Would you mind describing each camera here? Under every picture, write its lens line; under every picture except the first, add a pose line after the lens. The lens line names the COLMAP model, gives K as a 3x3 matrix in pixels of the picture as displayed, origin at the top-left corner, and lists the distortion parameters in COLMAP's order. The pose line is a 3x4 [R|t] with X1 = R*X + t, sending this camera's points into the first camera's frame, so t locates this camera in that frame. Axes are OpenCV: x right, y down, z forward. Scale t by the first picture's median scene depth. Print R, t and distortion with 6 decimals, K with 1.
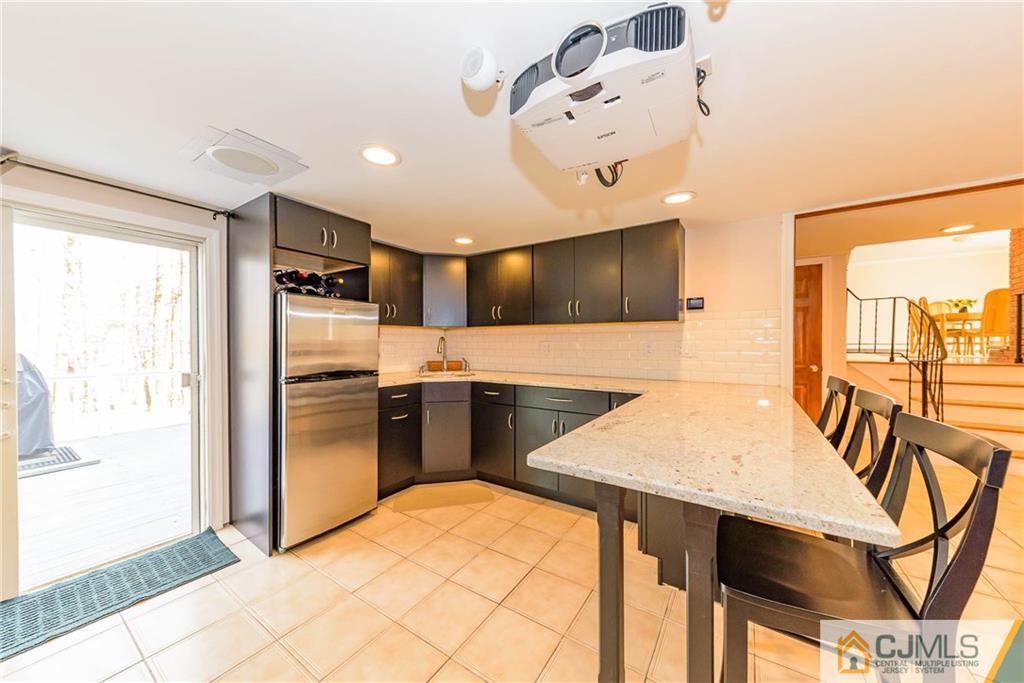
lens RADIAL K [[378.5, 0, 512.5], [0, 378.5, 339.4], [0, 0, 1]] dist [0.003146, 0.000399]
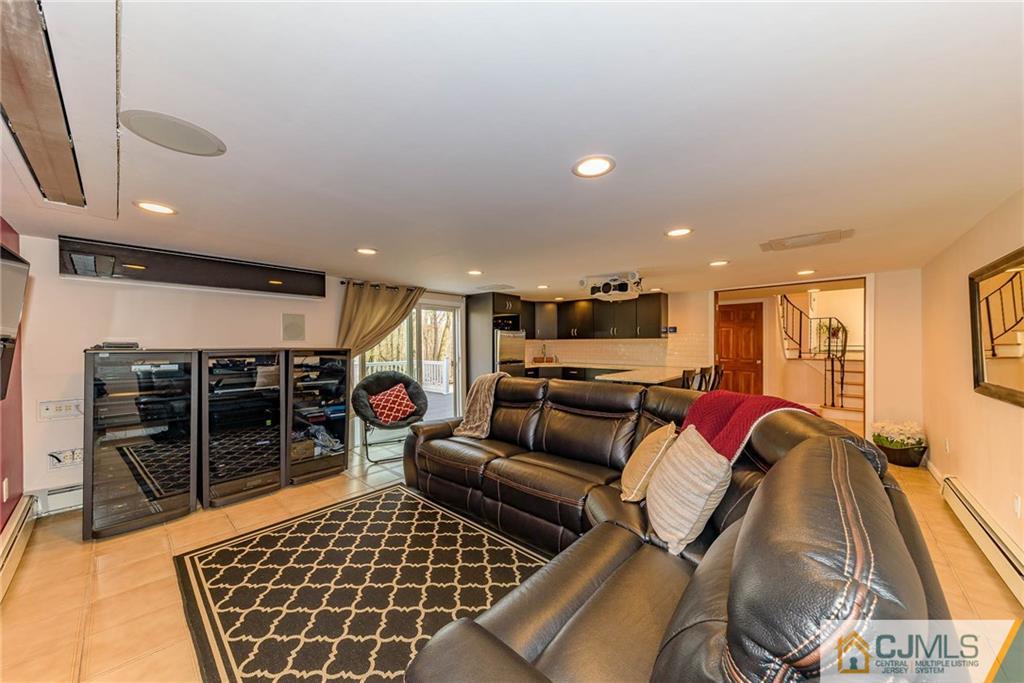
lens RADIAL K [[355.6, 0, 509.1], [0, 355.6, 344.4], [0, 0, 1]] dist [0.002936, -0.002177]
pose [[0.983440, -0.002413, -0.181216, -0.036404], [0.003912, 0.999961, 0.007916, -0.021986], [0.181189, -0.008494, 0.983412, -0.784874]]
